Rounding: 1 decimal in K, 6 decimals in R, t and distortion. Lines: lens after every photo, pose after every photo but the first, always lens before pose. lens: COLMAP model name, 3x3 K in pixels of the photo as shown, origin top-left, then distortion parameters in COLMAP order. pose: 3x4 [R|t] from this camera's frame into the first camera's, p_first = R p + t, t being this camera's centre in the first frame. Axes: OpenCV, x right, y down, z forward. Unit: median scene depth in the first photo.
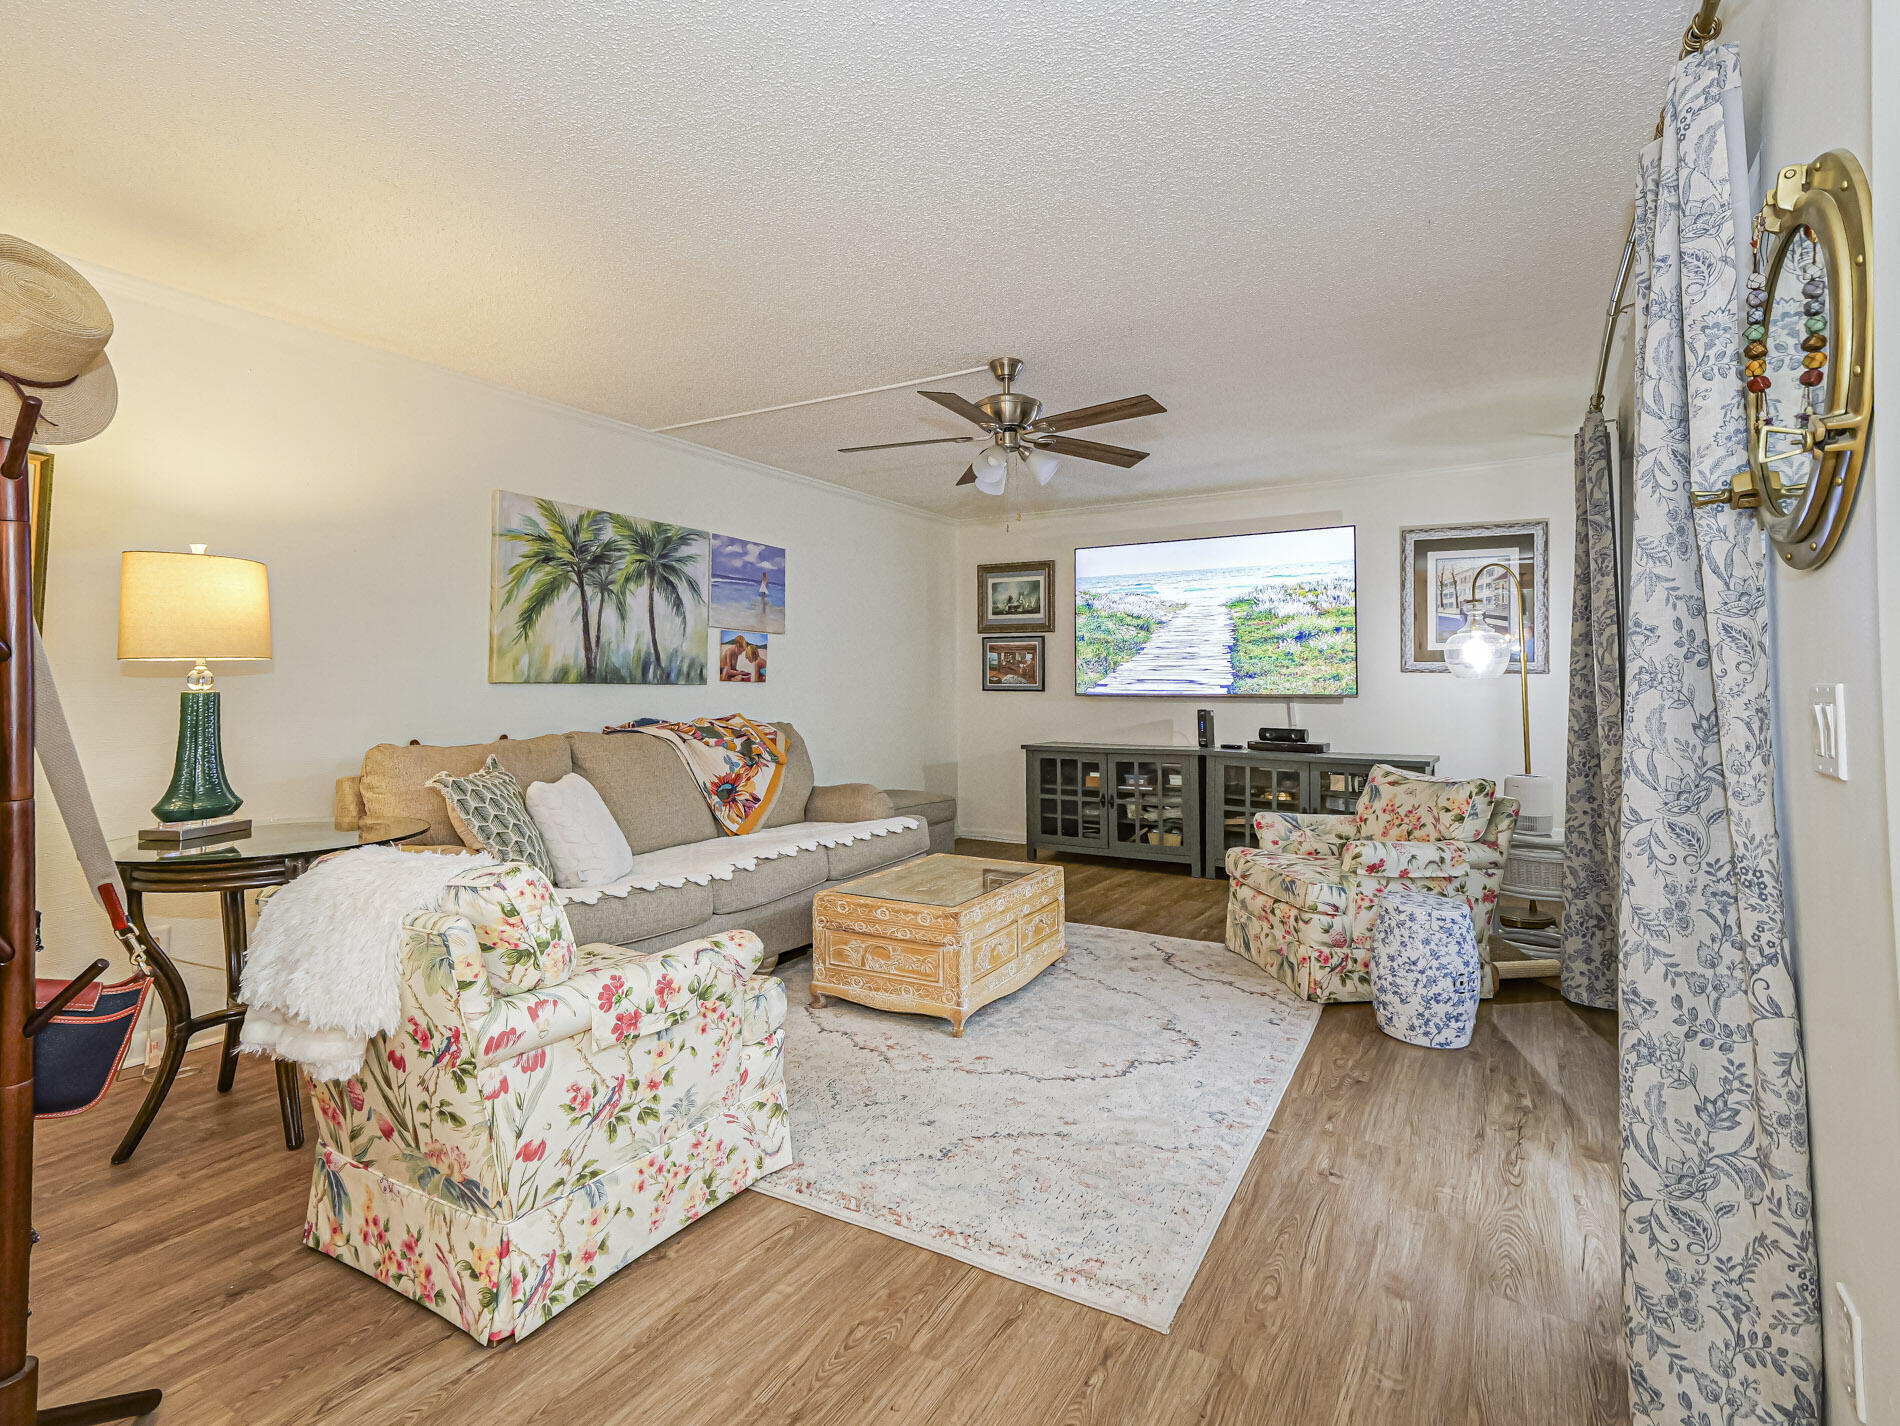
lens RADIAL K [[945.9, 0, 918.9], [0, 945.9, 661.2], [0, 0, 1]] dist [0.019287, -0.000239]
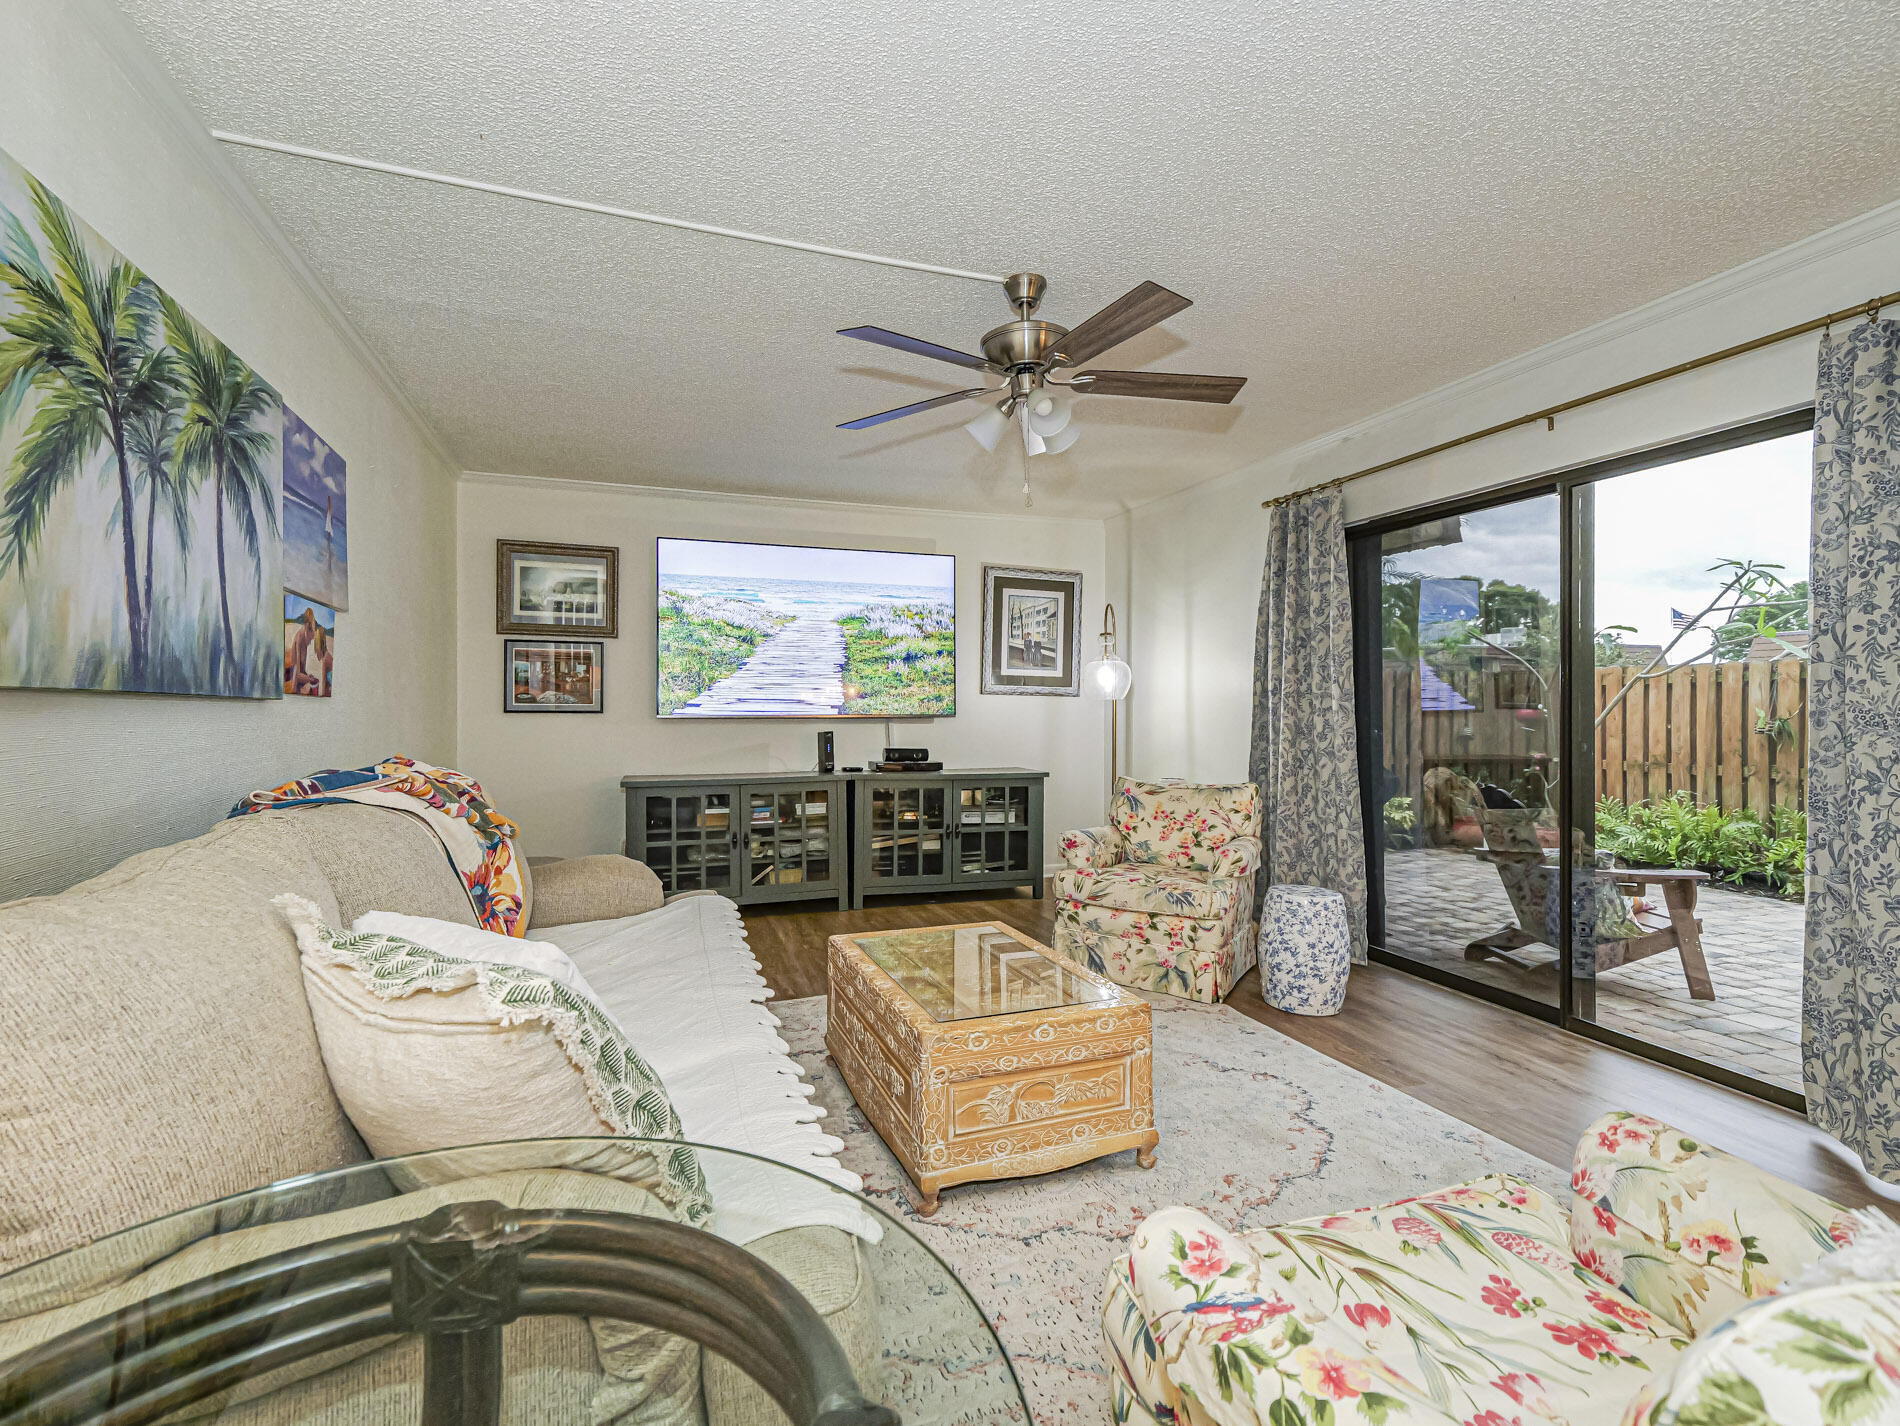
lens RADIAL K [[902.7, 0, 944.2], [0, 902.7, 710.6], [0, 0, 1]] dist [0.027530, 0.000048]
pose [[0.625545, -0.001018, 0.780187, -0.409211], [-0.021295, 0.999604, 0.018378, 0.014893], [-0.779897, -0.028110, 0.625276, 0.447014]]
